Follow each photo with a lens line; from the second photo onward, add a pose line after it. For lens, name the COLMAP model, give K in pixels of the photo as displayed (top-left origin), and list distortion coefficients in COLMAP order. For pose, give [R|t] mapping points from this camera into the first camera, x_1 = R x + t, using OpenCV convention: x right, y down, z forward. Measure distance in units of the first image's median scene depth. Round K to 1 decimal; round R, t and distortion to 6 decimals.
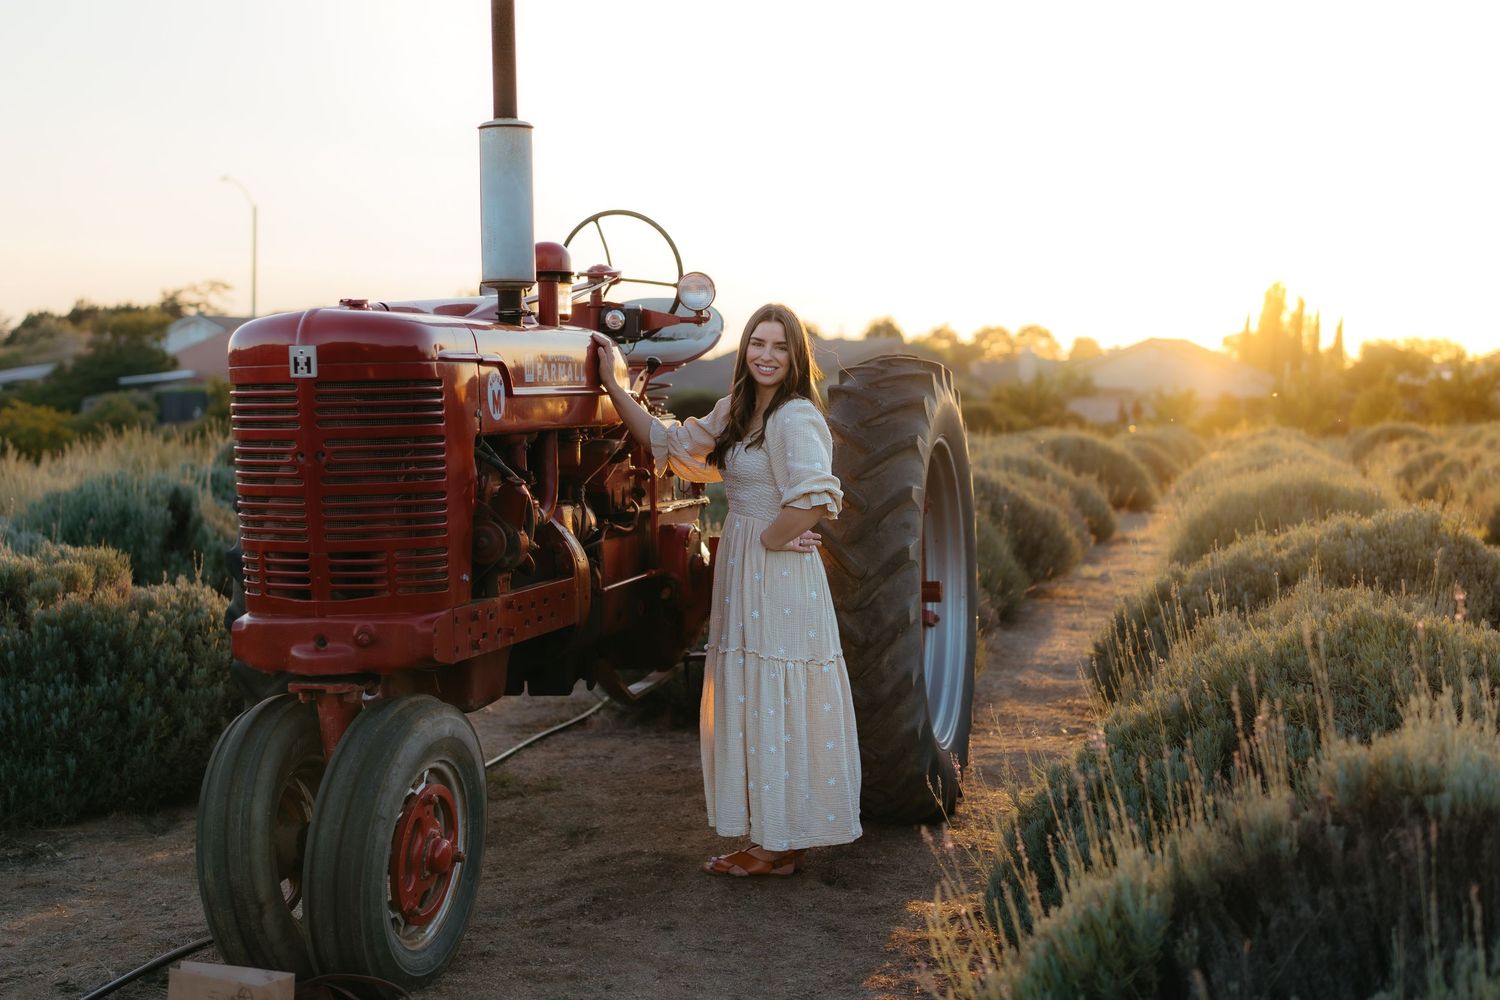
lens RADIAL K [[2174.5, 0, 747.7], [0, 2174.5, 500.0], [0, 0, 1]] dist [0.002242, 0.000000]
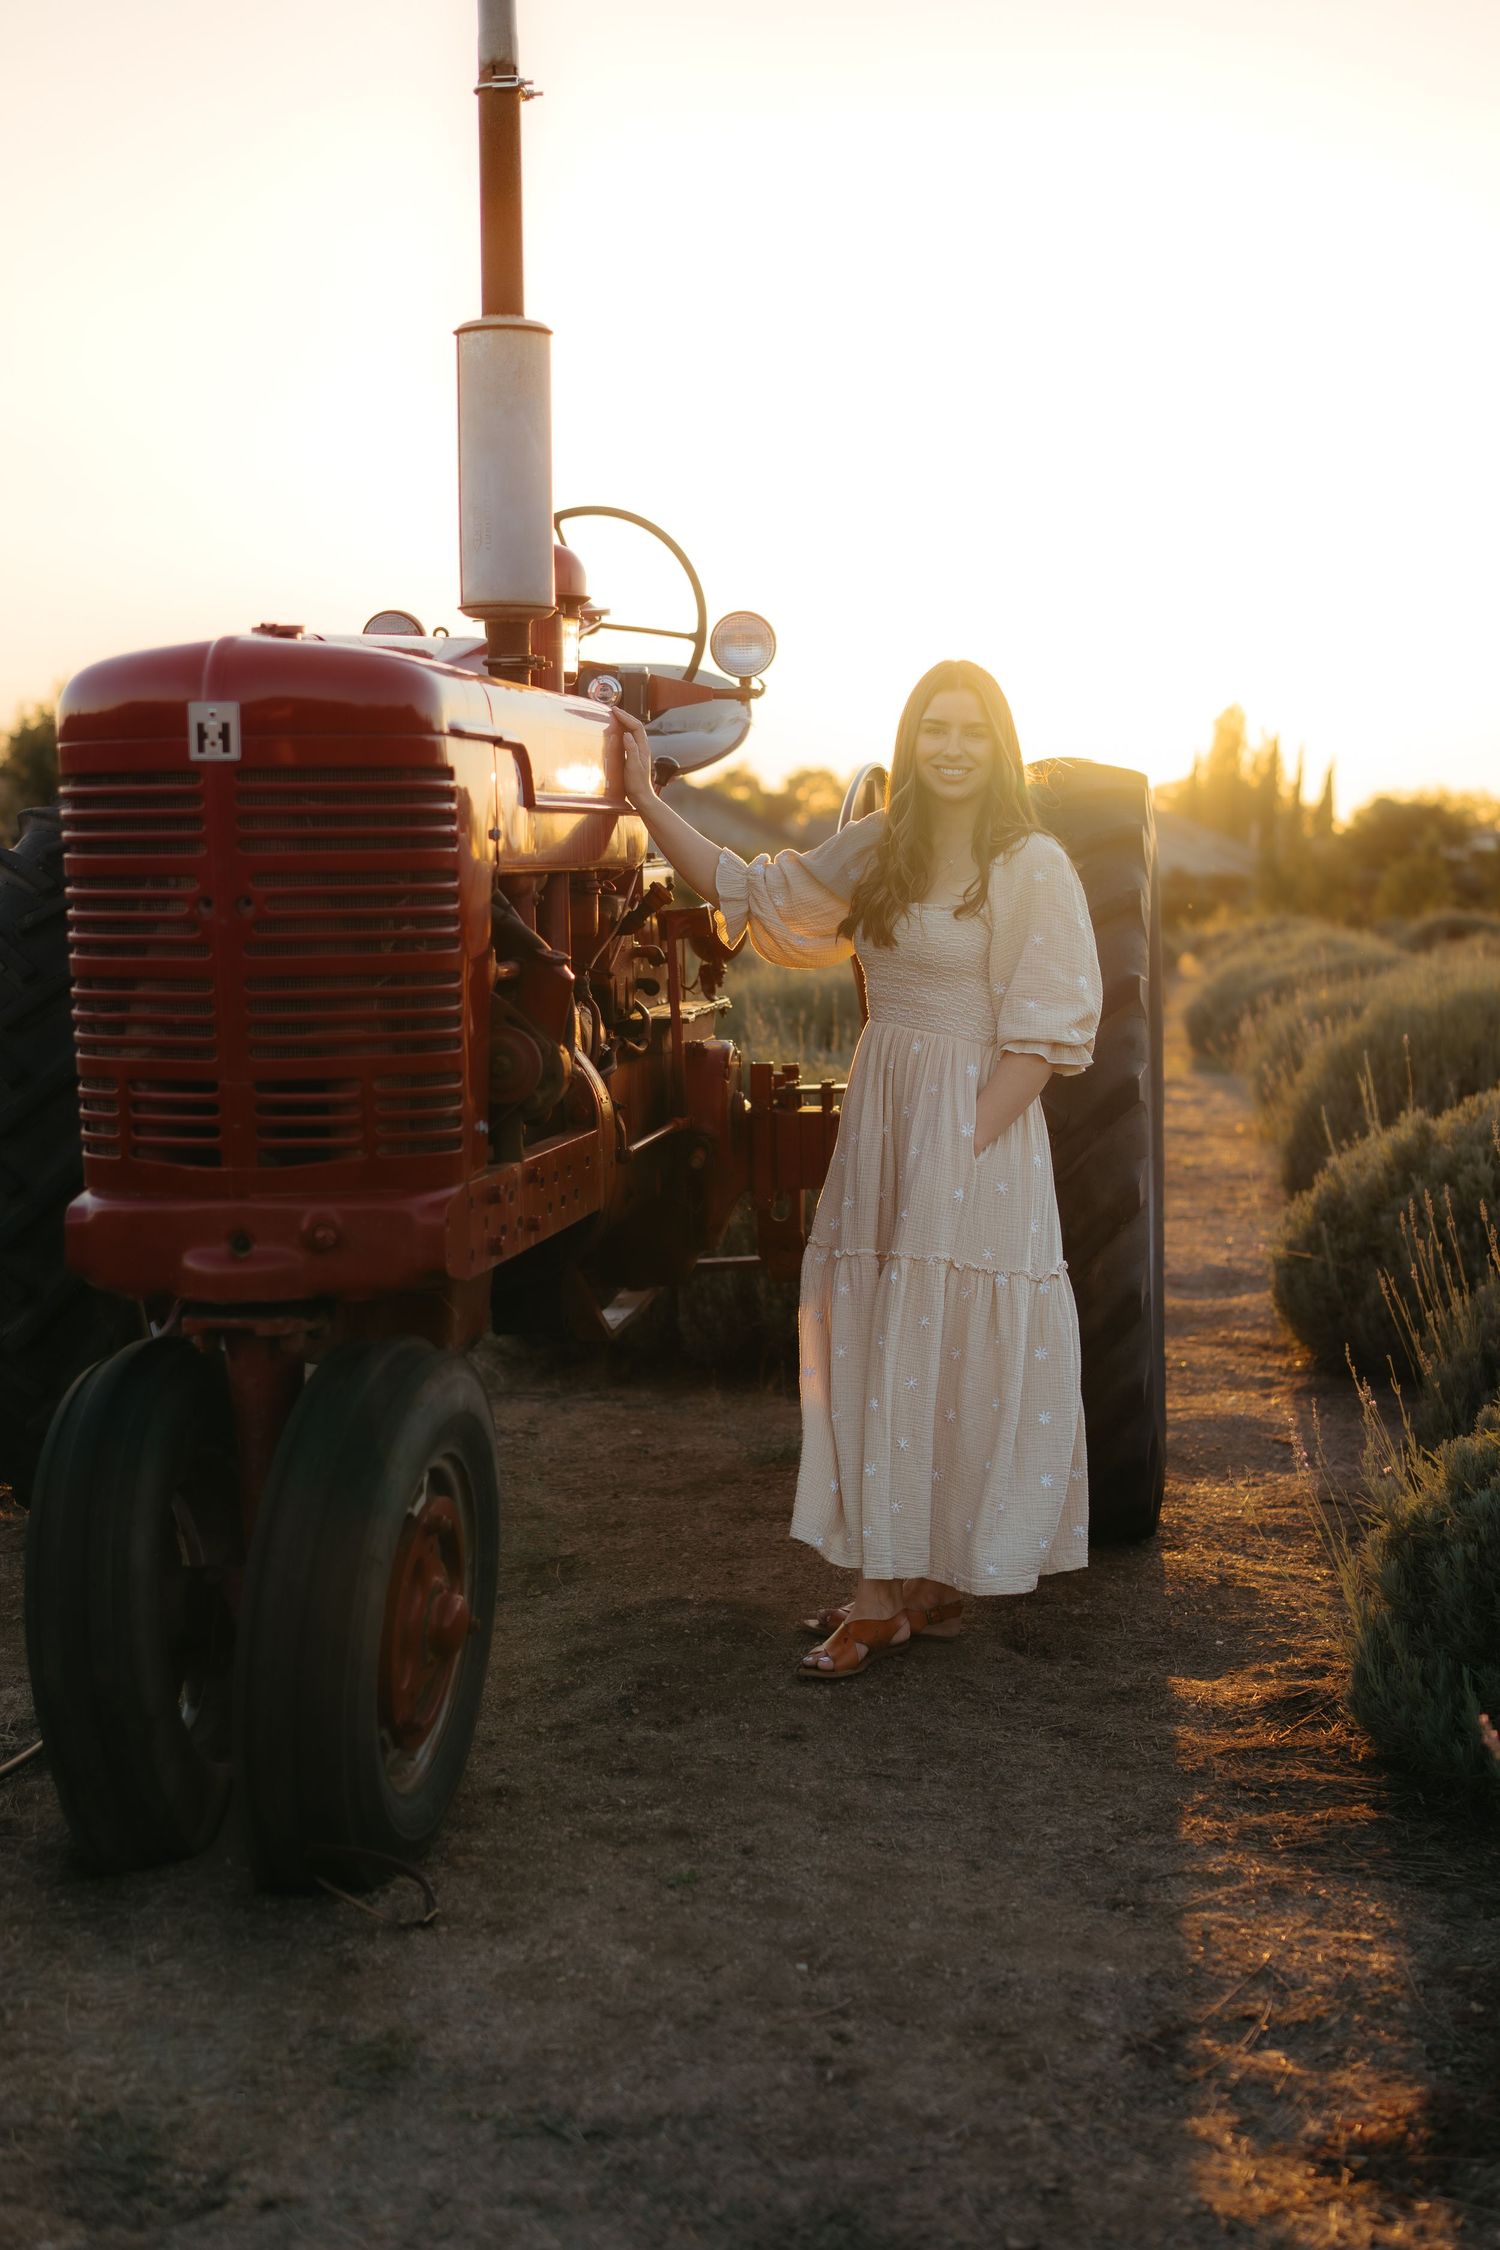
lens RADIAL K [[3261.7, 0, 753.4], [0, 3261.7, 1126.2], [0, 0, 1]] dist [0.002242, 0.000000]
pose [[0.995312, -0.000590, 0.096716, -0.138368], [-0.002315, 0.999549, 0.029924, 0.010030], [-0.096690, -0.030008, 0.994862, 0.155551]]
